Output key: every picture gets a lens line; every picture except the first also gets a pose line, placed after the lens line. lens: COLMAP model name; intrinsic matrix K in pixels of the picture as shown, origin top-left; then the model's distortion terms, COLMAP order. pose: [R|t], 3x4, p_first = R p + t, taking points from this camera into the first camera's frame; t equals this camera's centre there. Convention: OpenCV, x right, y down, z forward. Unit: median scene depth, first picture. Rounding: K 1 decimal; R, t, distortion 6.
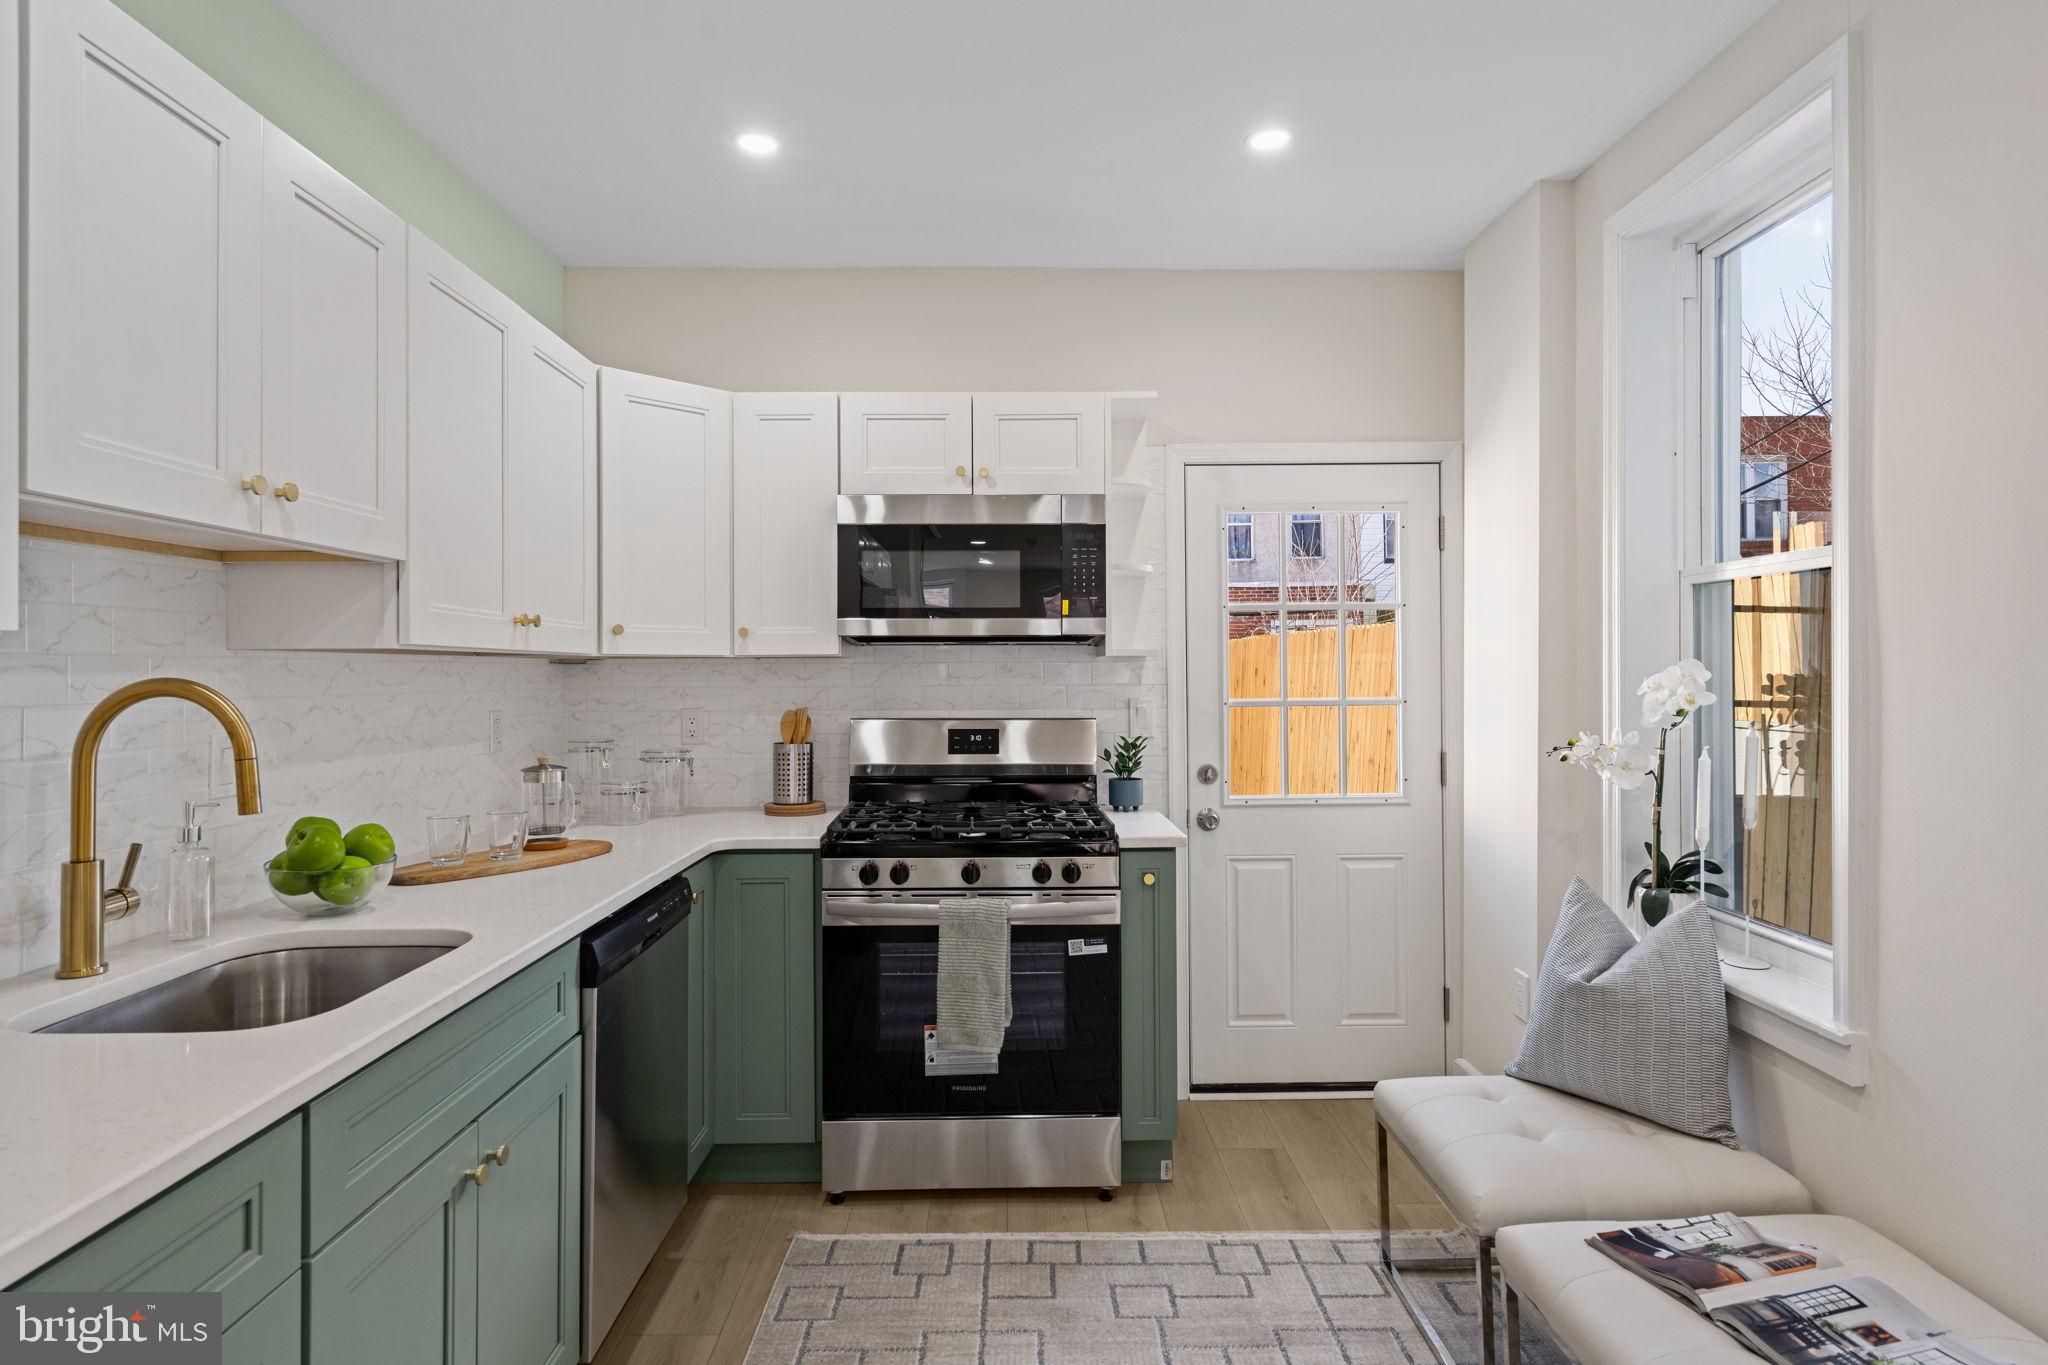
lens RADIAL K [[1106.4, 0, 1021.1], [0, 1106.4, 665.1], [0, 0, 1]] dist [0.000675, 0.000812]
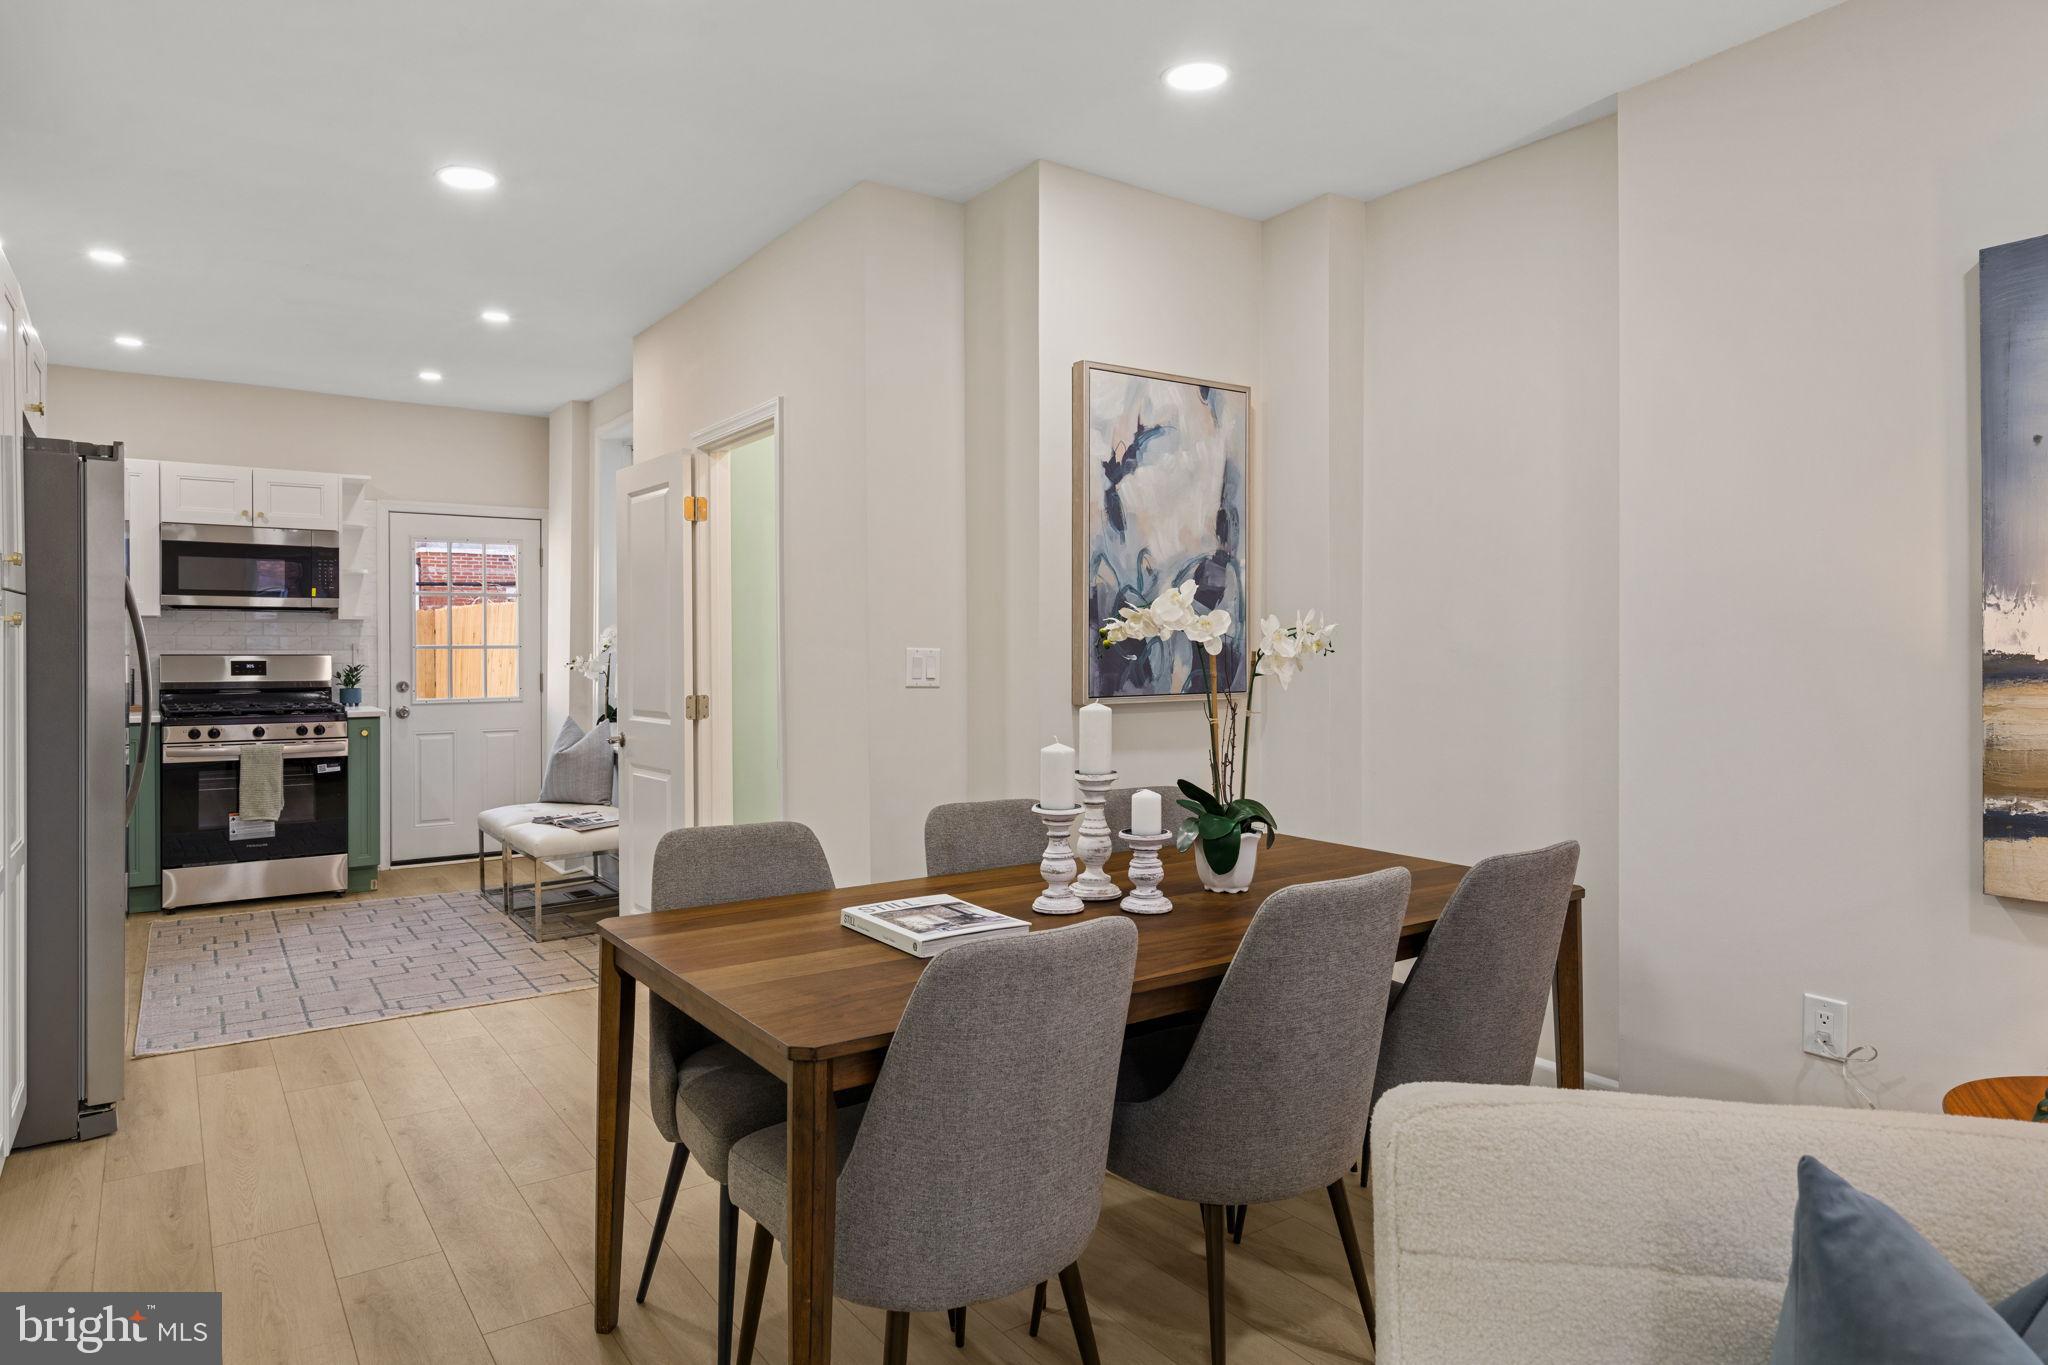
lens RADIAL K [[1222.2, 0, 1023.4], [0, 1222.2, 652.3], [0, 0, 1]] dist [0.000724, 0.000698]
pose [[0.823657, 0.001862, 0.567085, -0.153419], [-0.009938, 0.999888, 0.011152, 0.014166], [-0.567001, -0.014821, 0.823583, -1.462153]]
